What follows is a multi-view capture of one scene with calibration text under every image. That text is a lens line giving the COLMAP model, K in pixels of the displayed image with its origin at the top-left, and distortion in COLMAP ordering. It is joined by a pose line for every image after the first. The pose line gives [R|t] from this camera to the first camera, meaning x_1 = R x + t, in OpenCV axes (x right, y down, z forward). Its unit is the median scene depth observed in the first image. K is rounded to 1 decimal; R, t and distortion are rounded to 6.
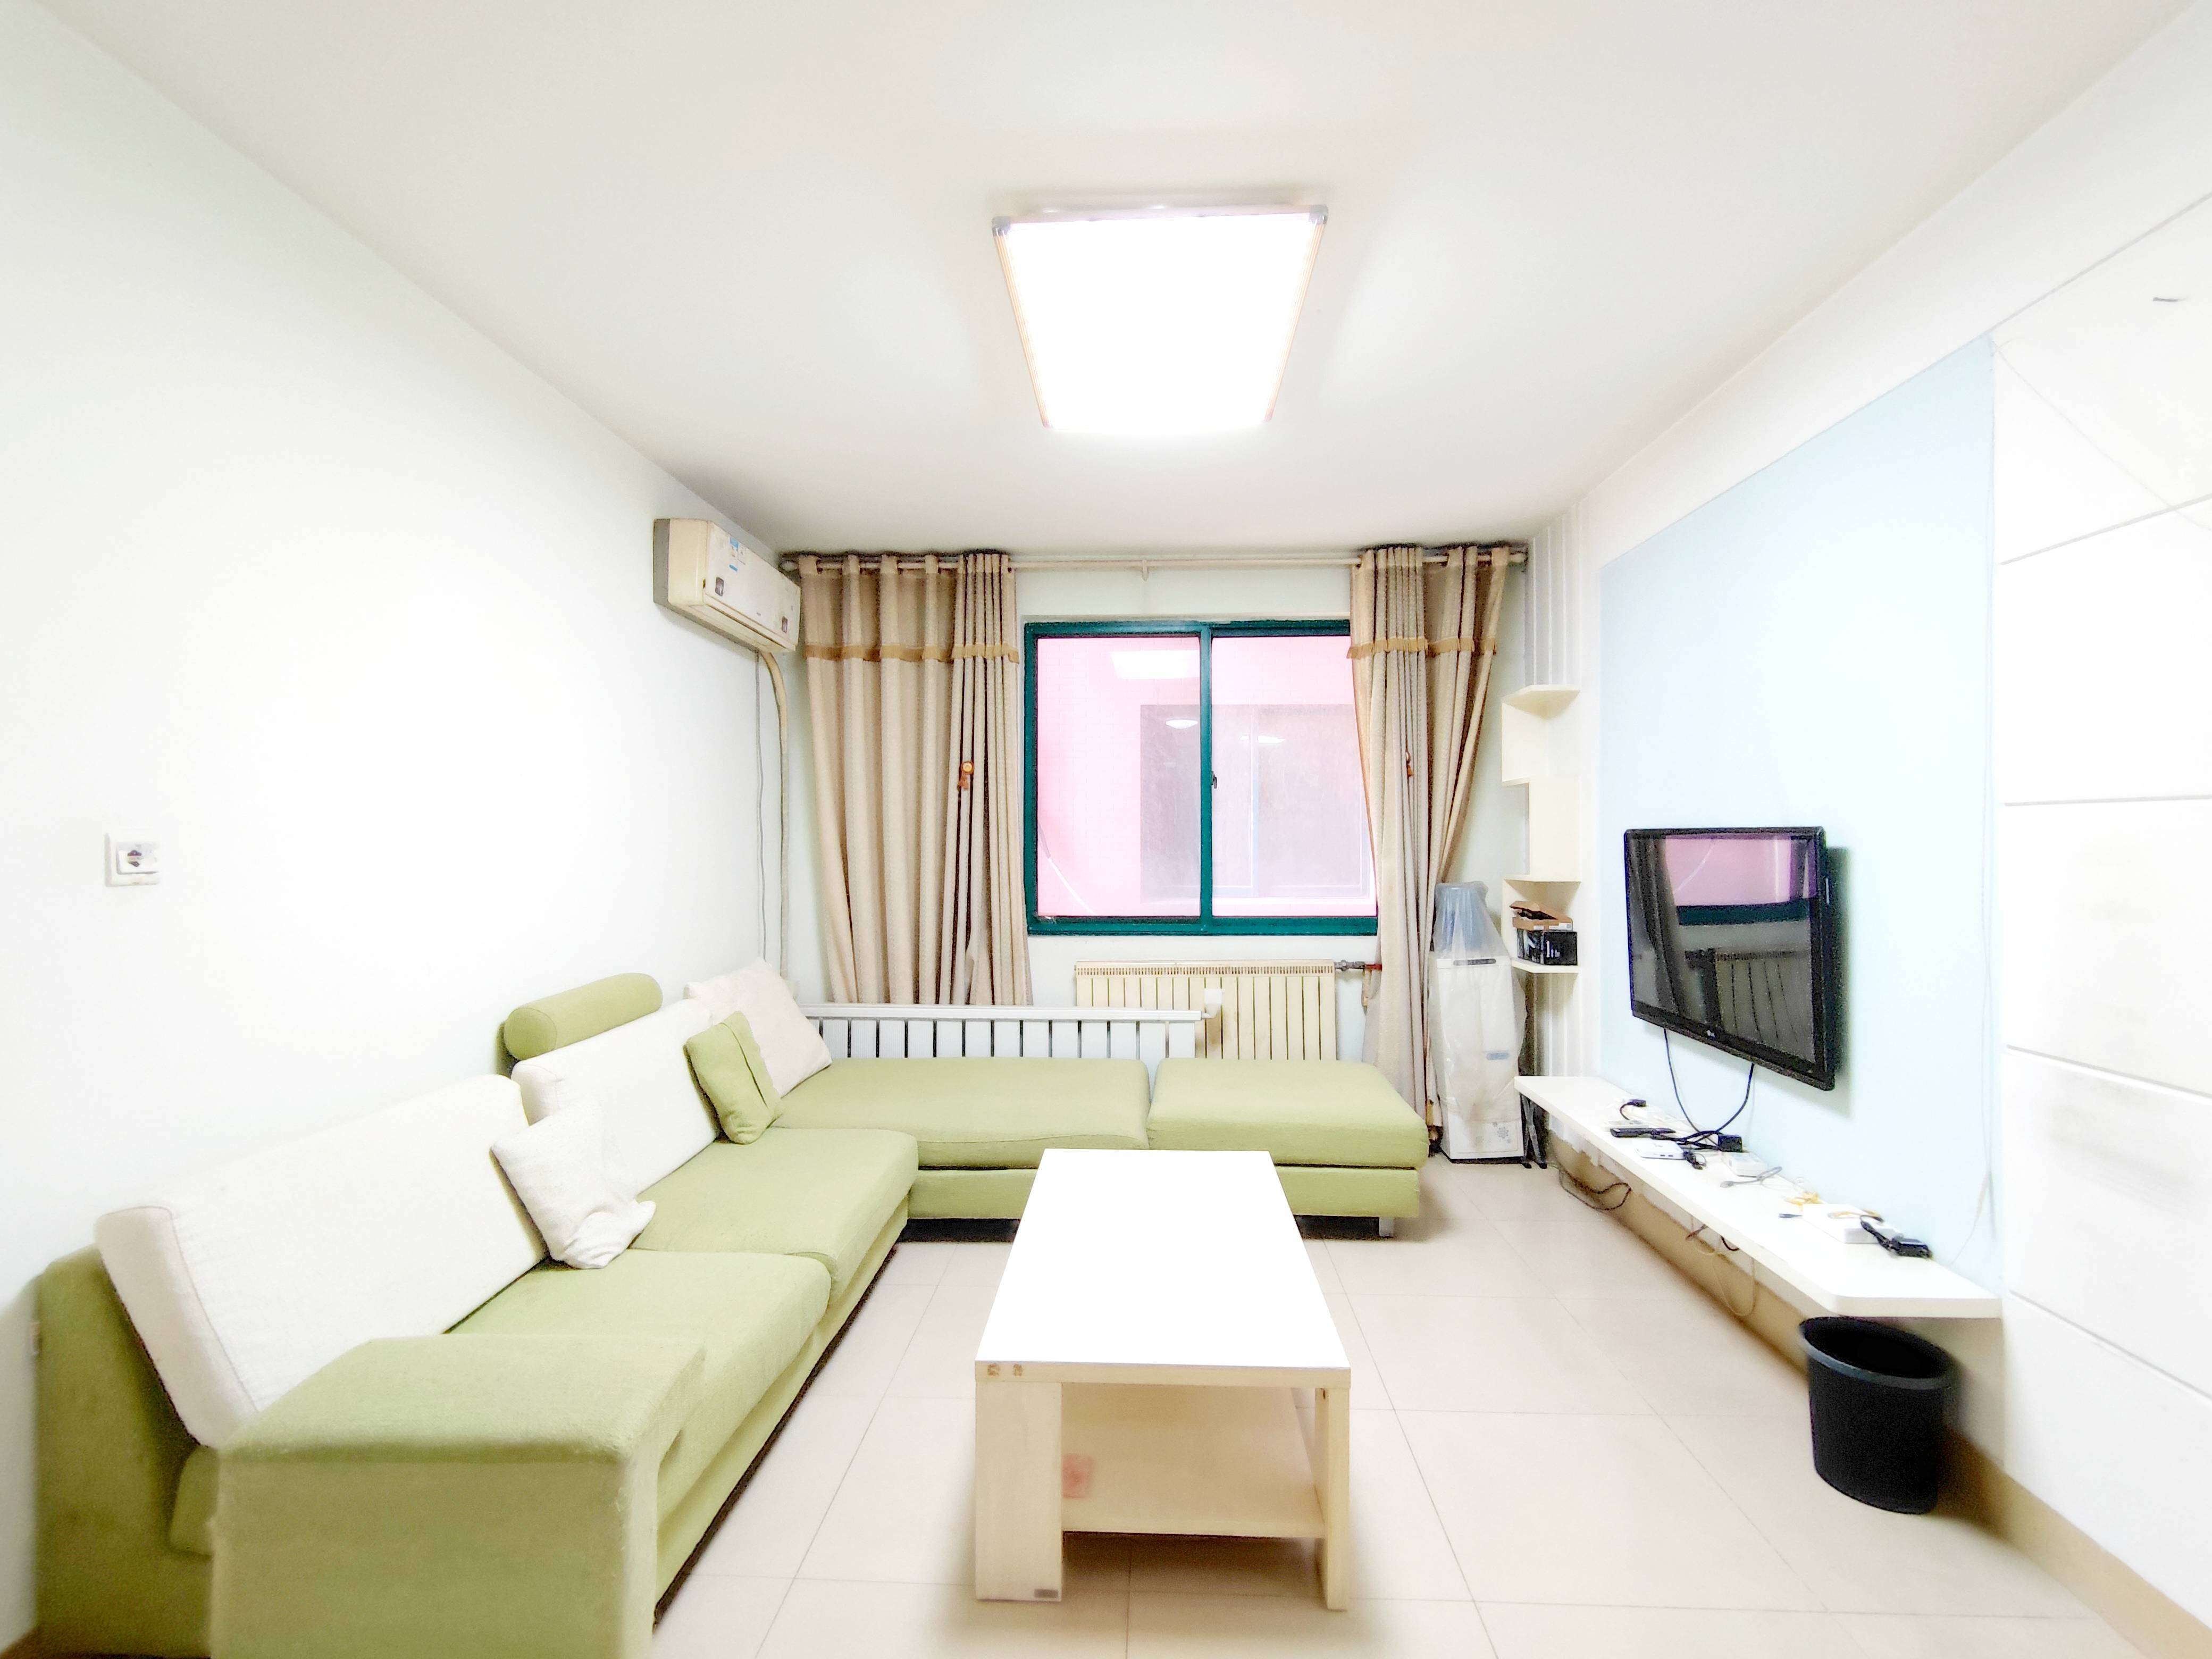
lens RADIAL K [[1028.1, 0, 1106.0], [0, 1028.1, 829.5], [0, 0, 1]] dist [0.000194, 0.000066]
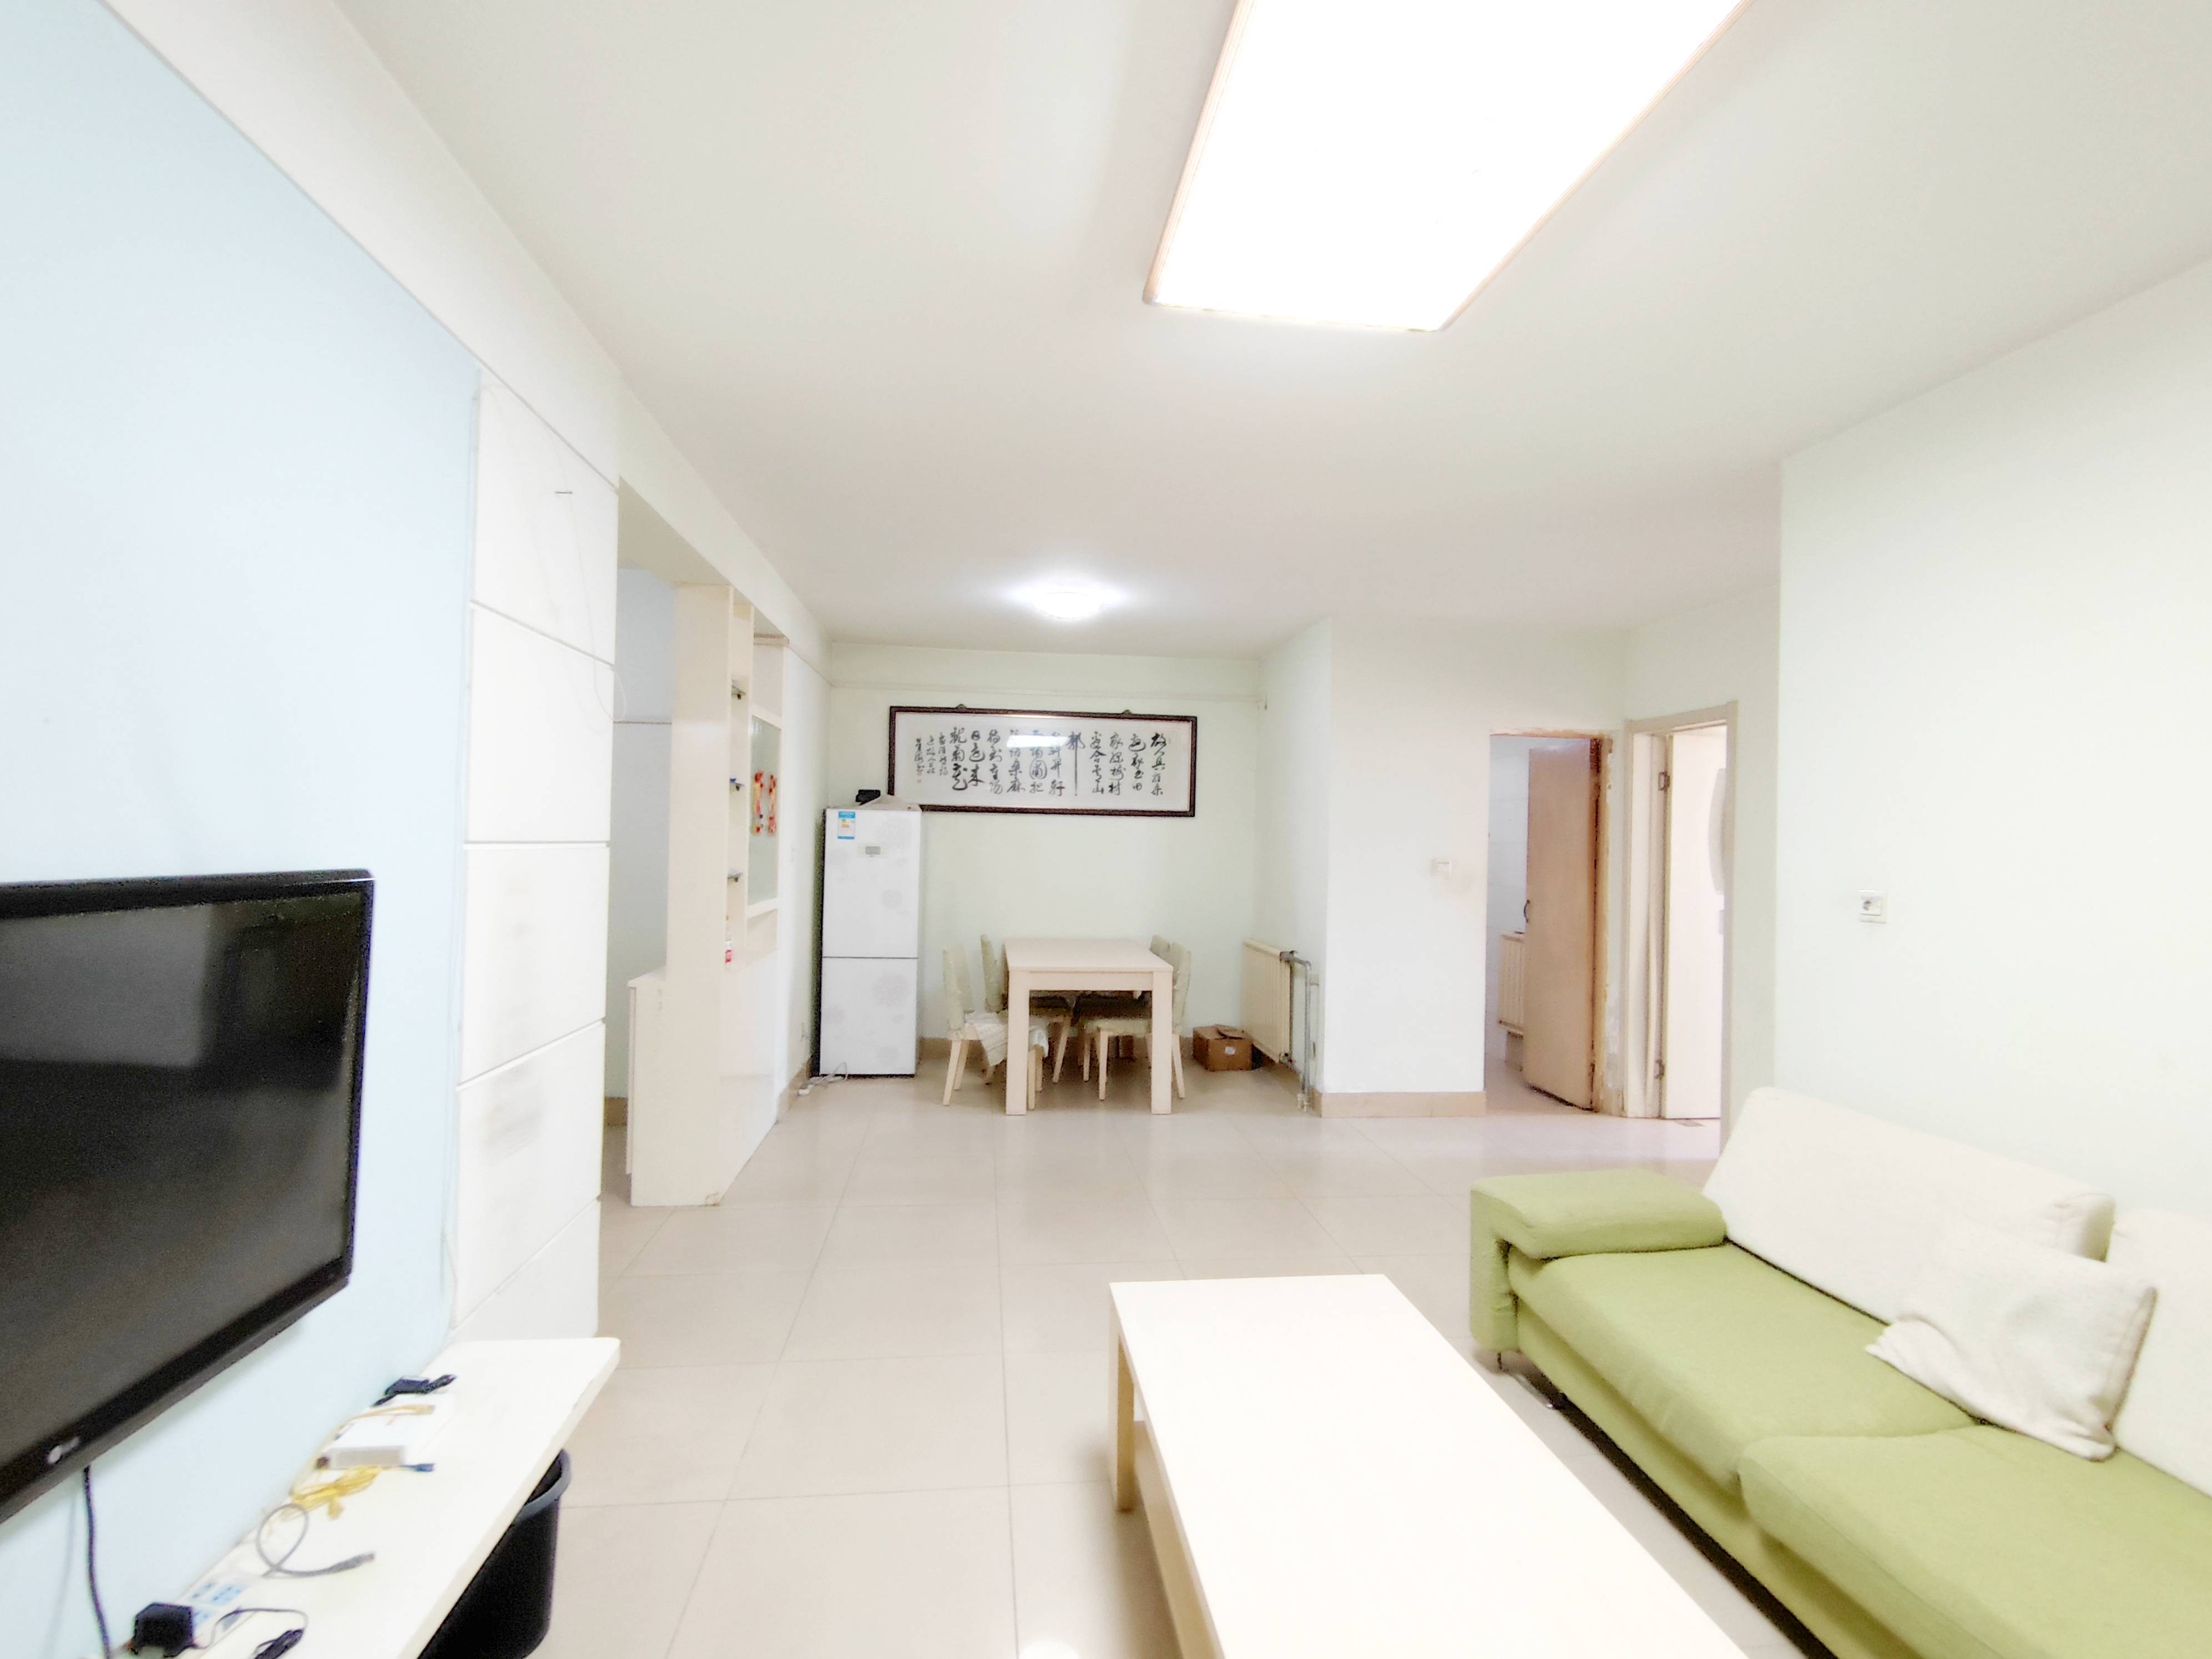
lens RADIAL K [[1028.2, 0, 1106.0], [0, 1028.2, 829.5], [0, 0, 1]] dist [0.000194, 0.000066]
pose [[-0.983958, -0.015945, -0.177689, 0.435701], [-0.011288, 0.999567, -0.027190, -0.029262], [0.178045, -0.024748, -0.983711, 2.193570]]
